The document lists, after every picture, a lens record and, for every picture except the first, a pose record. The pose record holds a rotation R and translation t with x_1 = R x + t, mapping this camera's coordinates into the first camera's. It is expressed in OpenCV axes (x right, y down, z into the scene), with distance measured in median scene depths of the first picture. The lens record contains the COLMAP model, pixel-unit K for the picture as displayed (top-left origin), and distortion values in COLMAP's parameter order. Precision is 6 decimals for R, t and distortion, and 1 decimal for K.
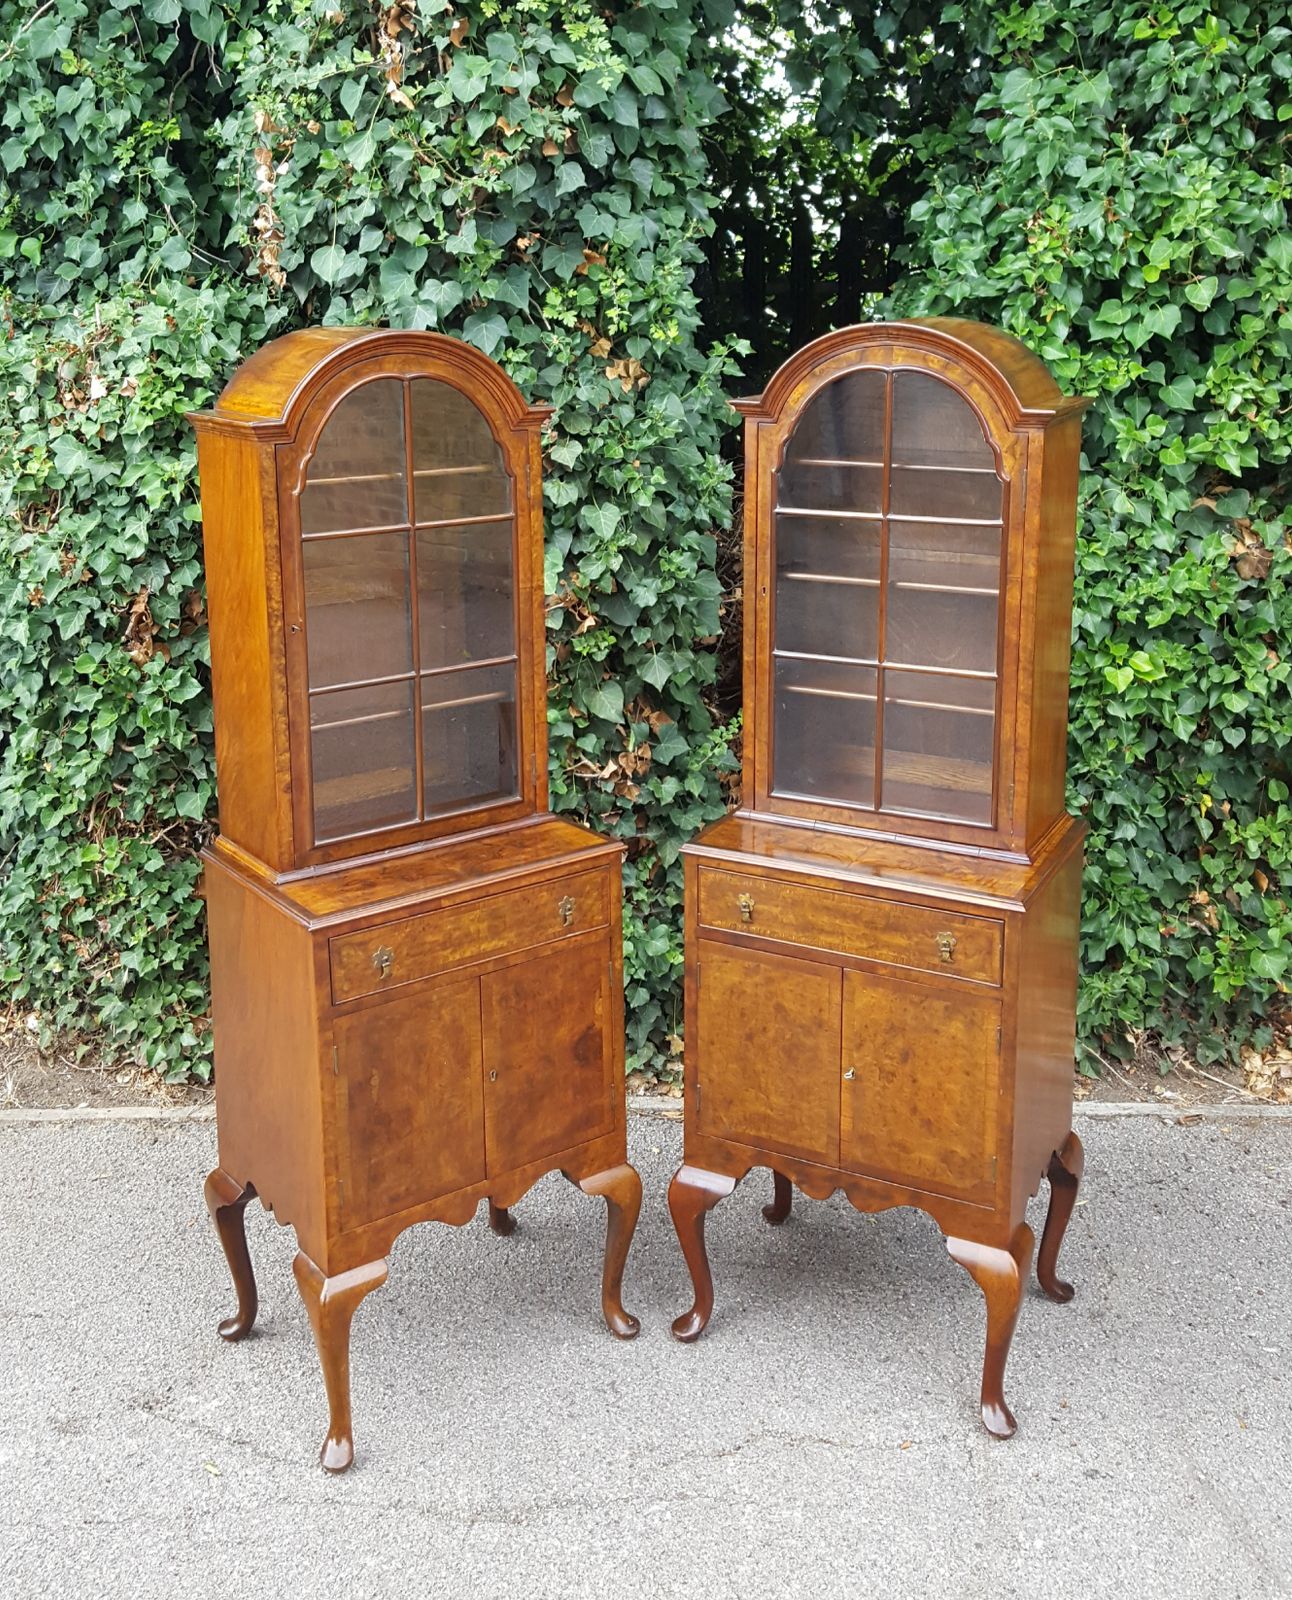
lens RADIAL K [[1657.9, 0, 623.5], [0, 1657.9, 608.3], [0, 0, 1]] dist [0.060549, 0.000000]
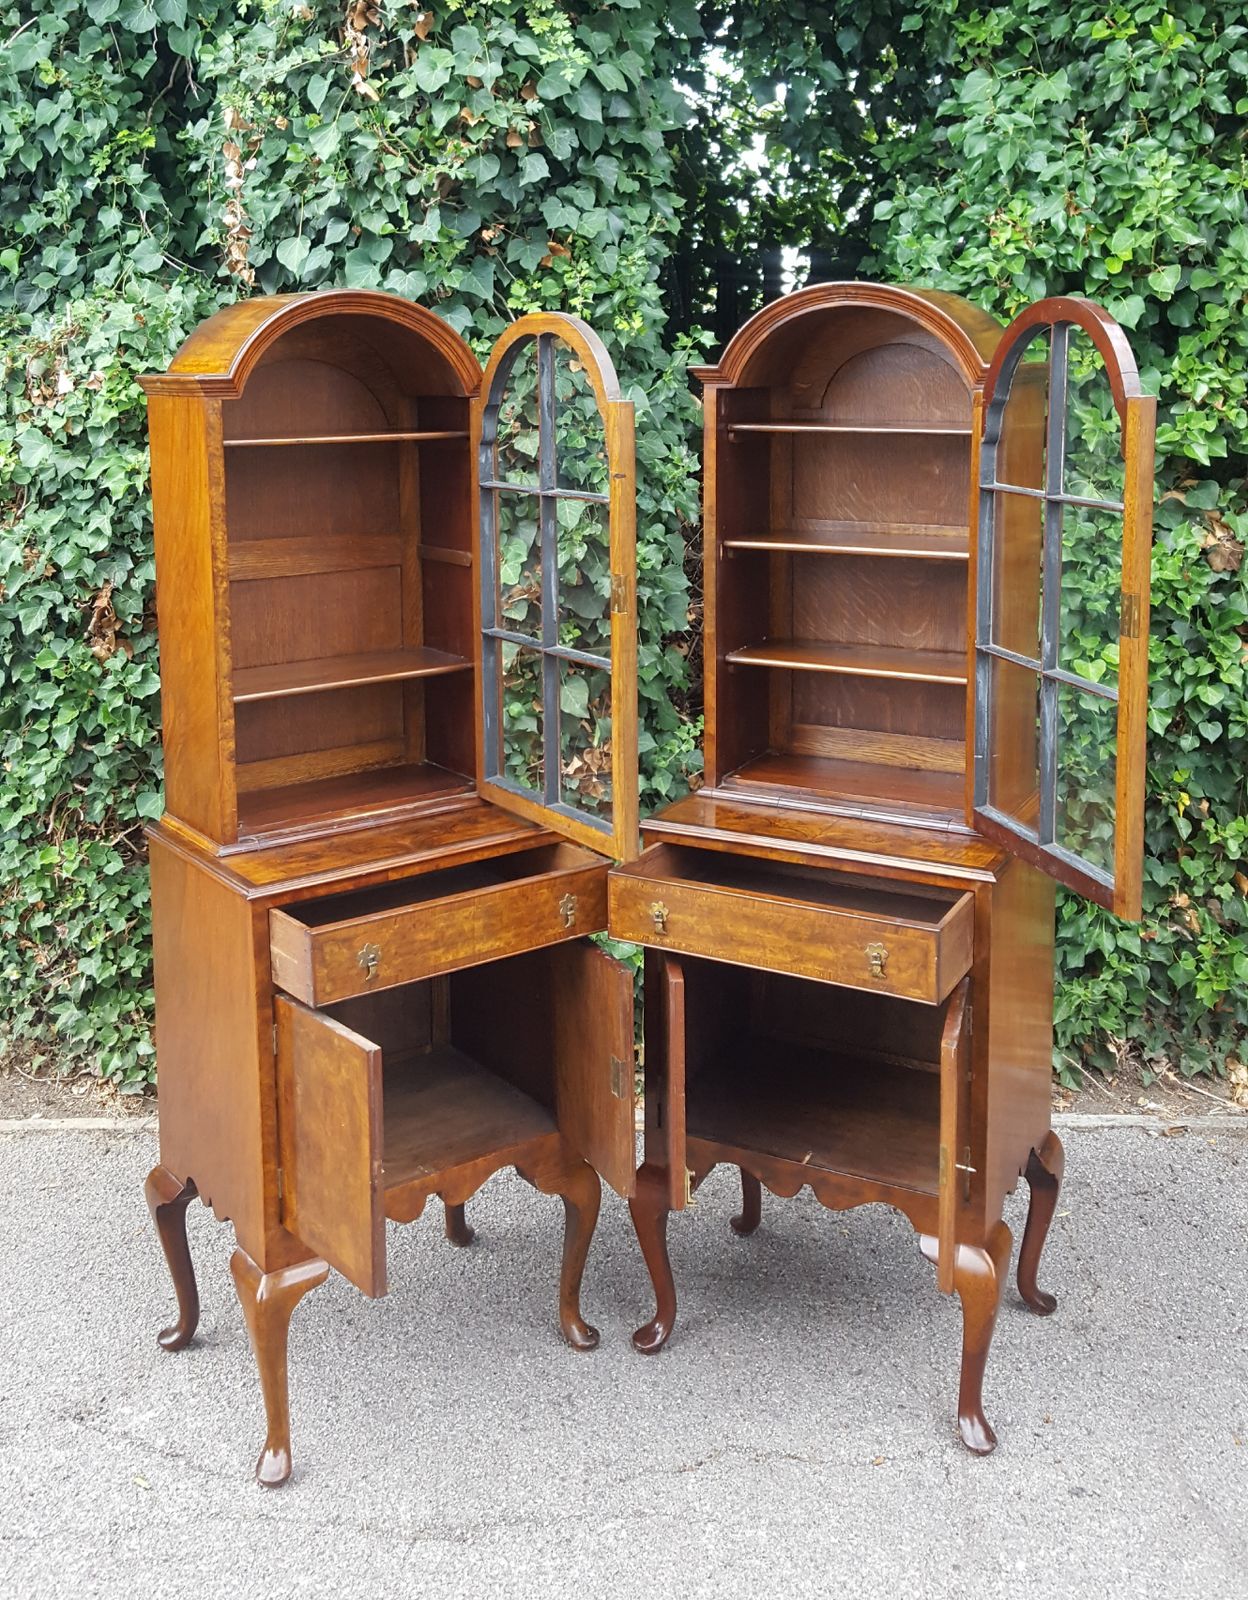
lens RADIAL K [[1611.8, 0, 596.5], [0, 1611.8, 563.0], [0, 0, 1]] dist [0.051720, 0.000000]
pose [[0.999945, -0.000886, -0.010480, 0.015129], [0.000146, 0.997523, -0.070334, 0.045759], [0.010516, 0.070329, 0.997468, 0.038283]]
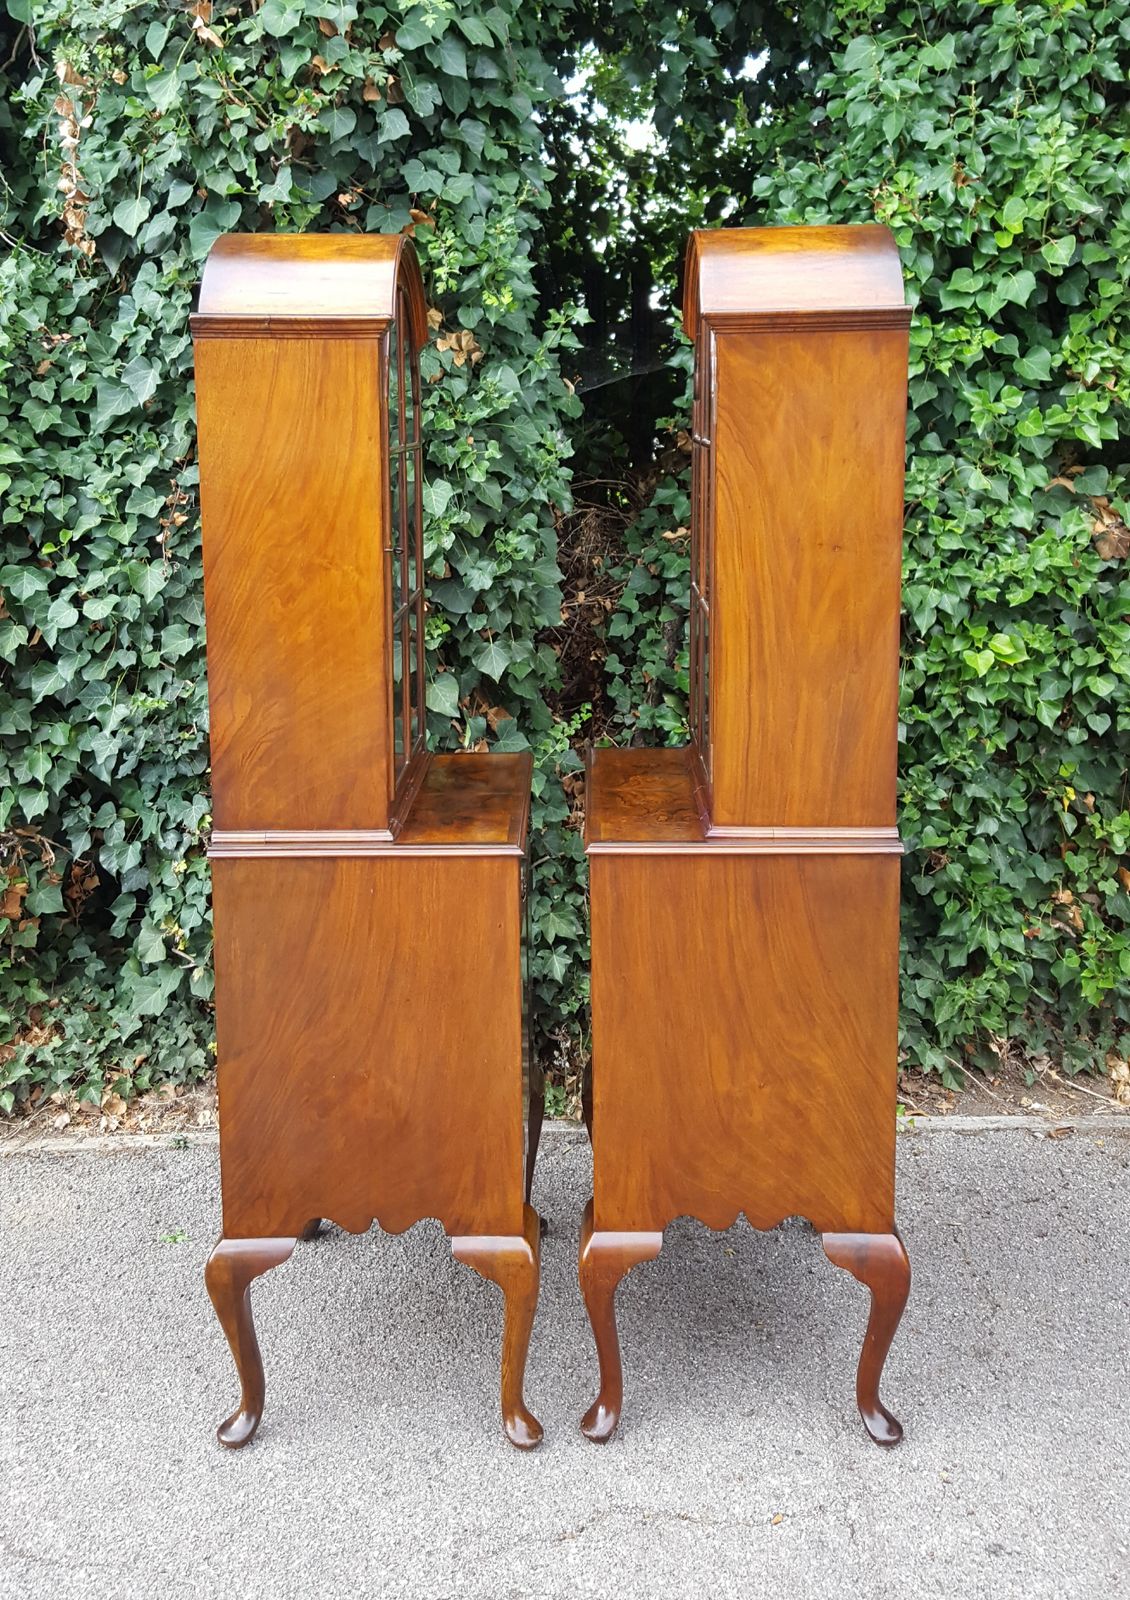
lens RADIAL K [[1468.9, 0, 547.2], [0, 1468.9, 626.5], [0, 0, 1]] dist [0.059410, -0.032882]
pose [[0.999163, -0.007008, 0.040300, 0.017713], [0.008874, 0.998887, -0.046315, 0.058436], [-0.039931, 0.046634, 0.998114, 0.169441]]
